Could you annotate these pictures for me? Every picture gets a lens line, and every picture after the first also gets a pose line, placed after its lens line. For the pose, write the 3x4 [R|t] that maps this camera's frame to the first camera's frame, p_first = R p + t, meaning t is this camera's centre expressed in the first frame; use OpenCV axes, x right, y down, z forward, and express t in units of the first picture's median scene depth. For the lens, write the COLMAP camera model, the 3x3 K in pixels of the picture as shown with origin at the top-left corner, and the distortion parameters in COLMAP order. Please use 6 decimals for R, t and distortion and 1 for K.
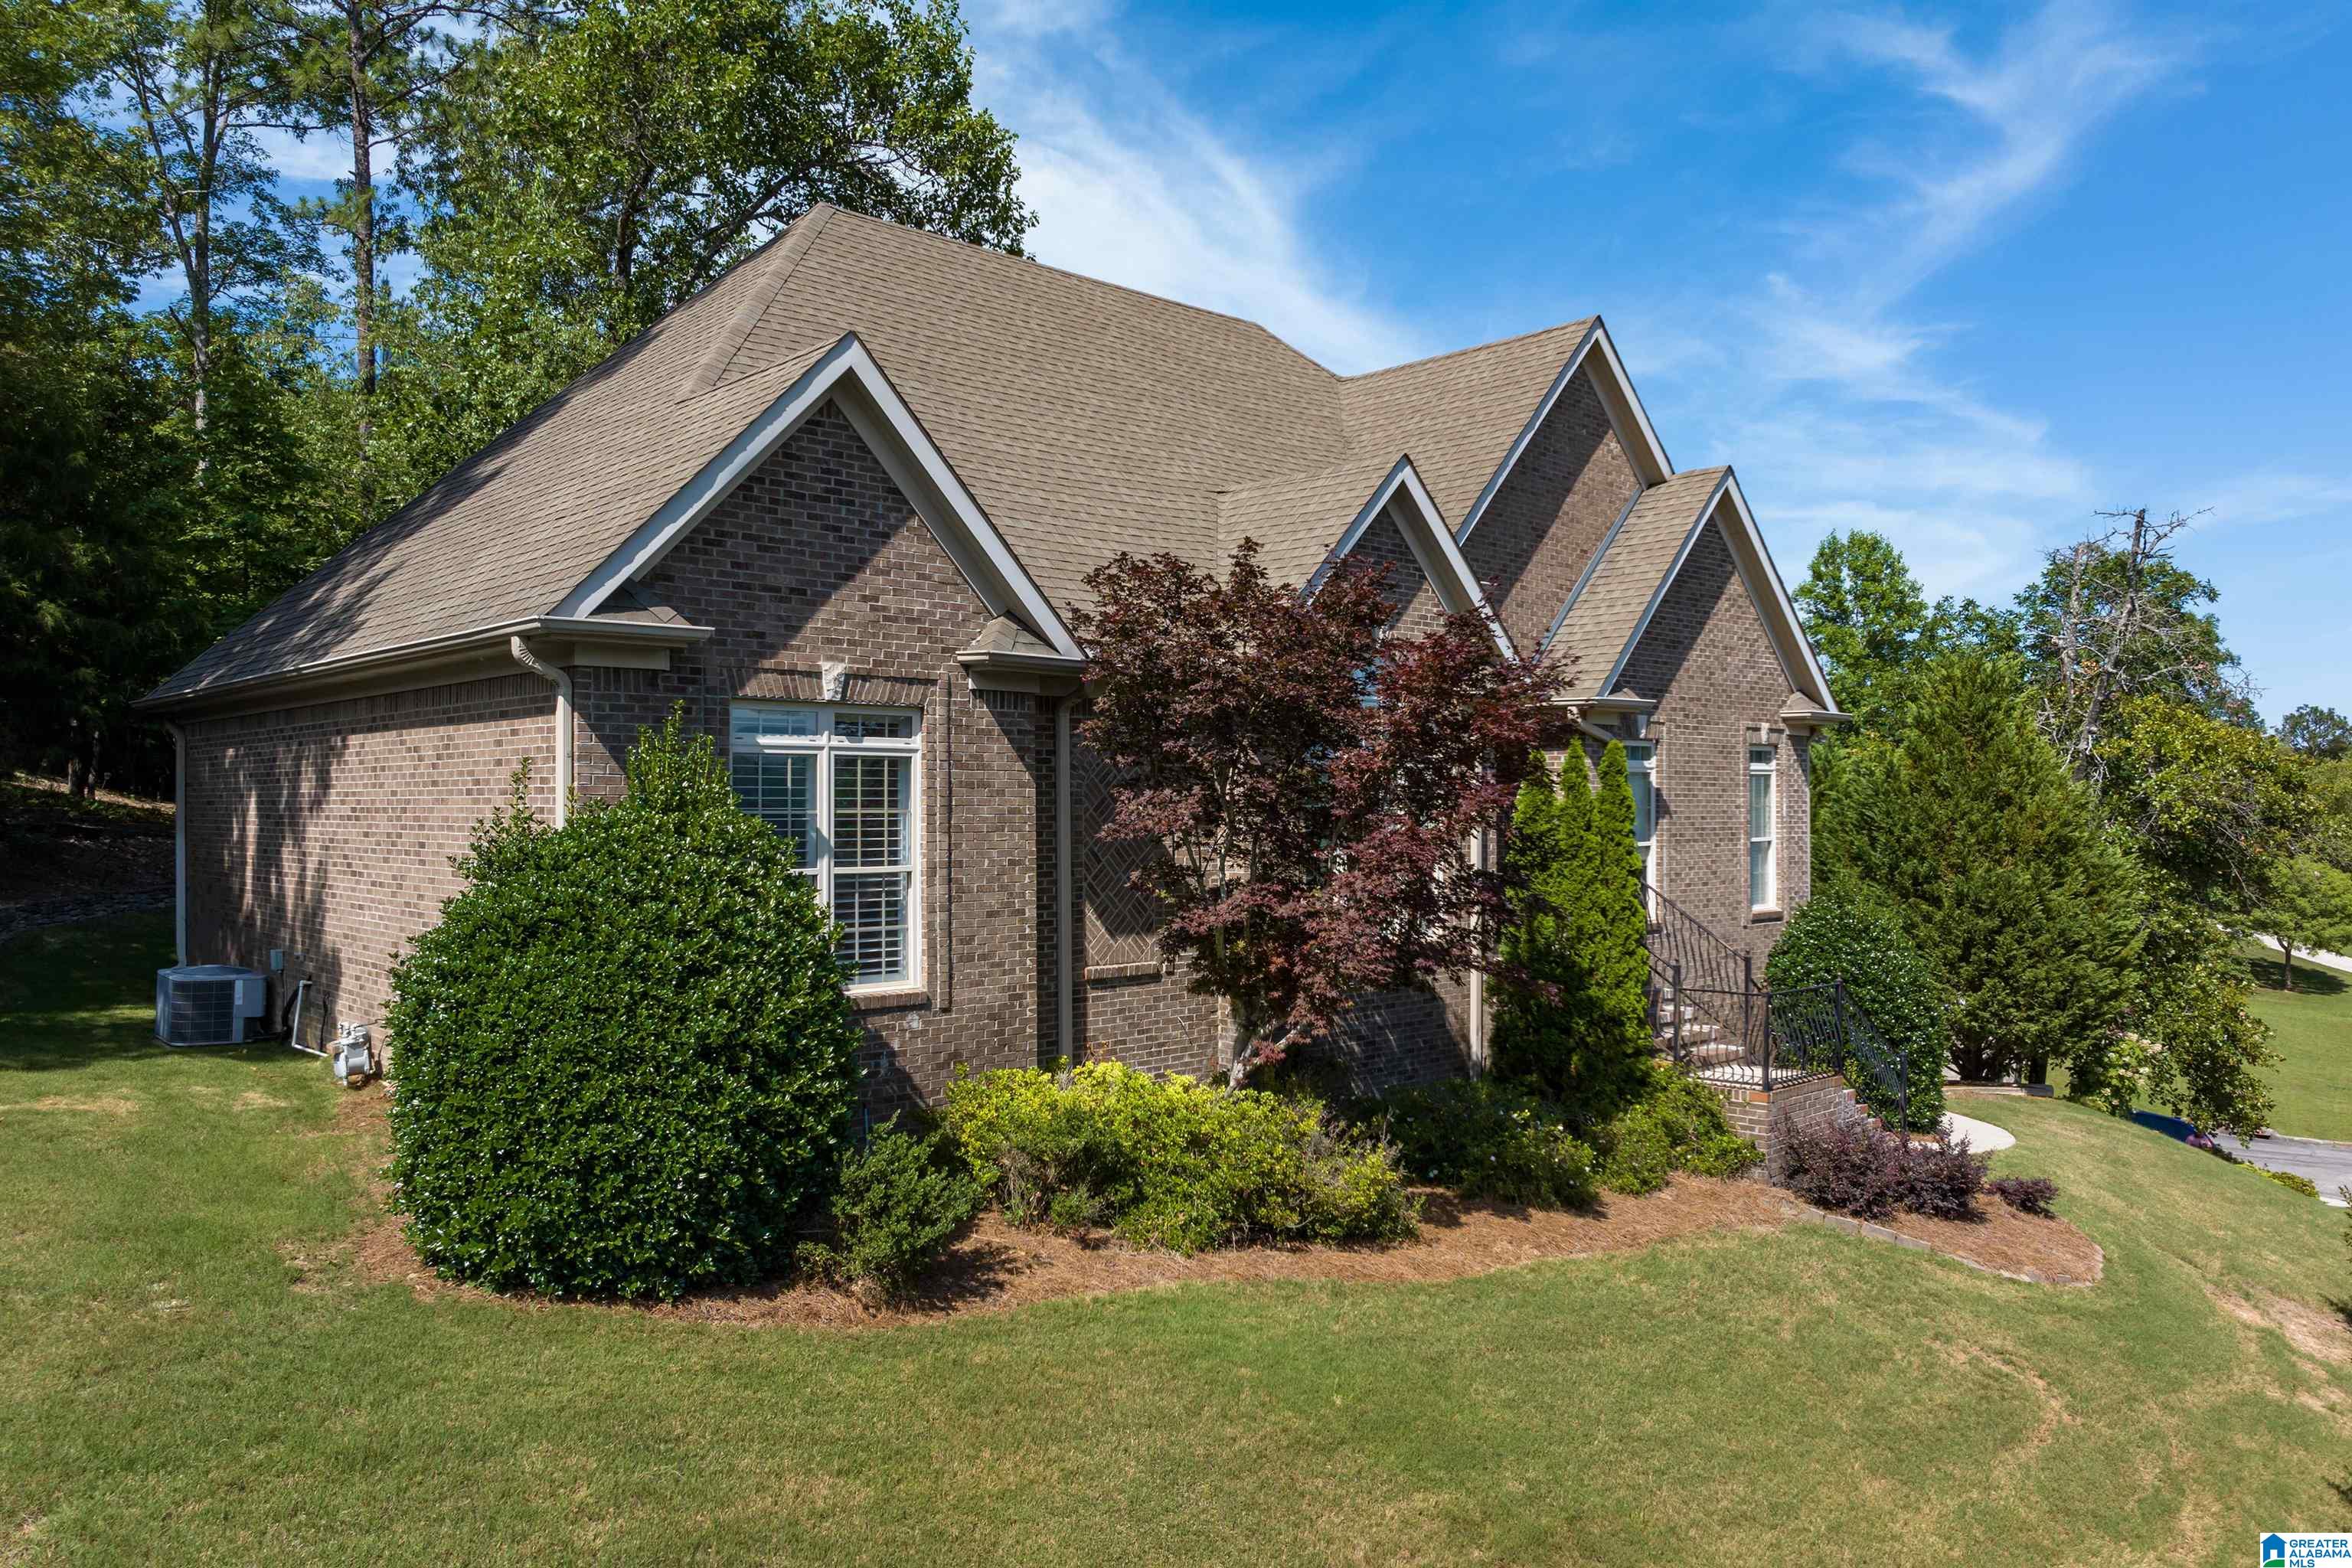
lens RADIAL K [[1662.8, 0, 1192.8], [0, 1662.8, 789.8], [0, 0, 1]] dist [-0.012243, -0.074932]
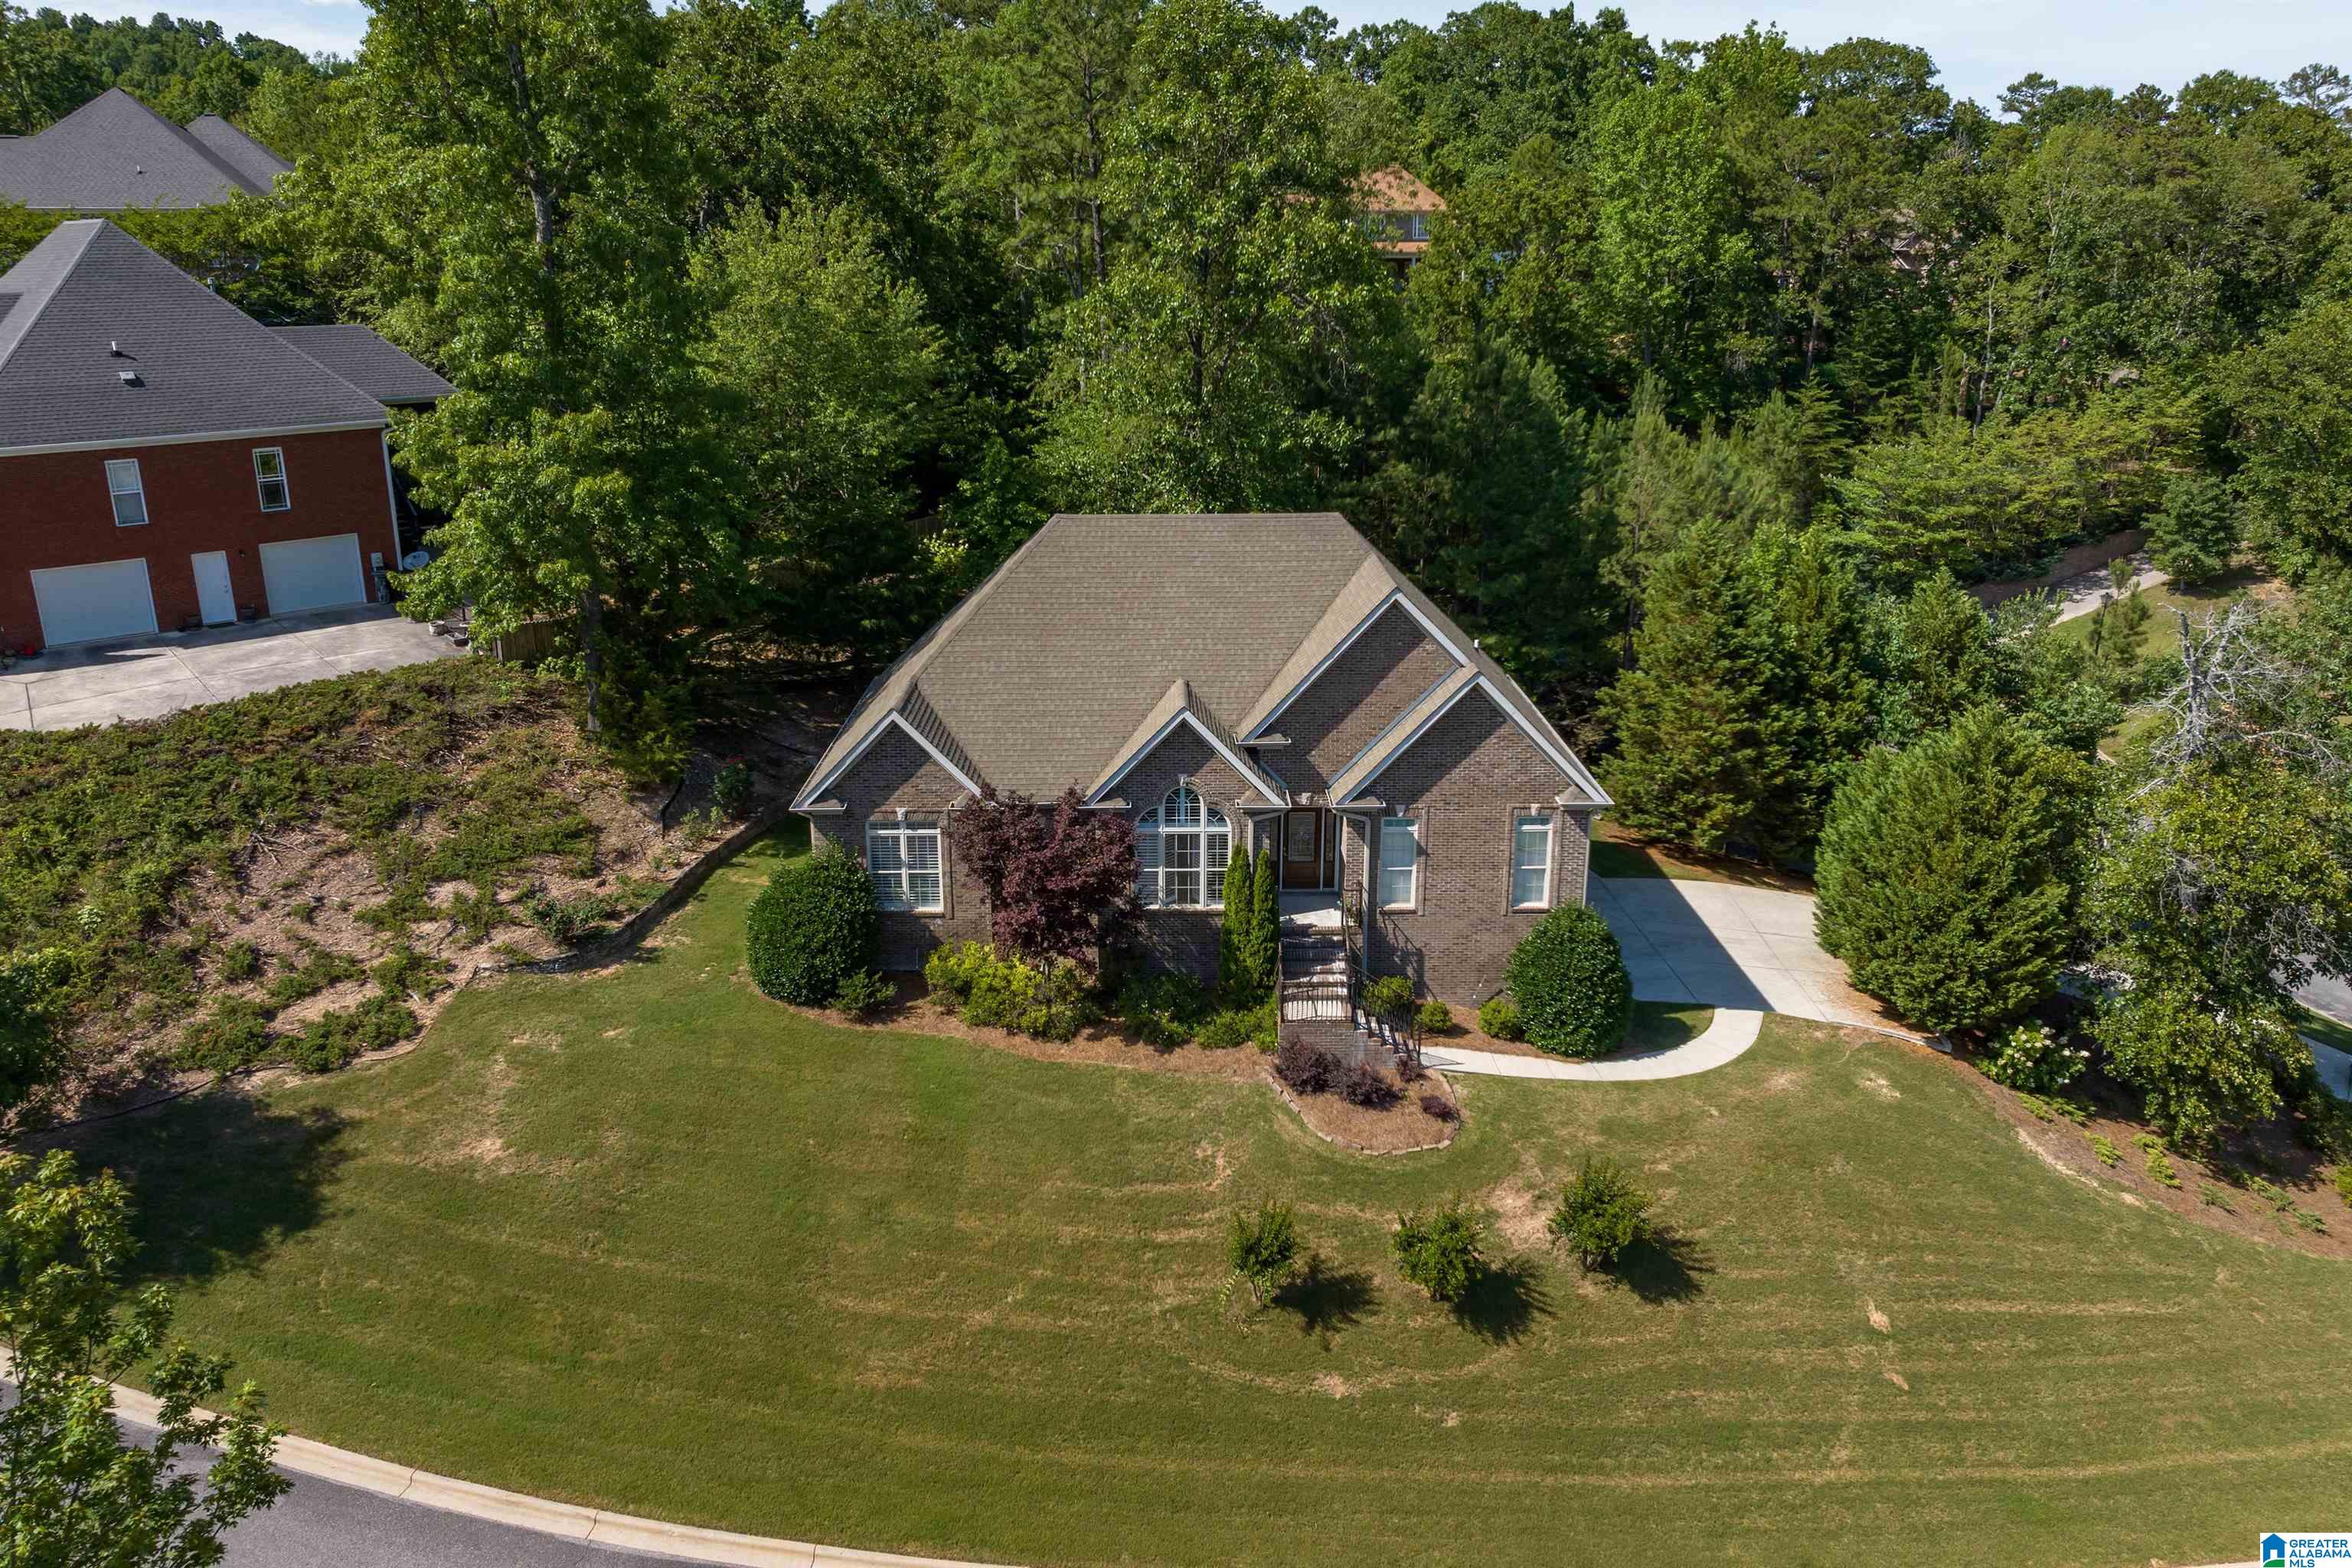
lens RADIAL K [[1681.0, 0, 1206.2], [0, 1681.0, 745.6], [0, 0, 1]] dist [-0.043939, -0.000240]
pose [[0.741740, 0.196153, -0.641362, 2.054374], [0.002164, 0.955571, 0.294753, -1.047182], [0.670684, -0.220018, 0.708361, -0.730306]]
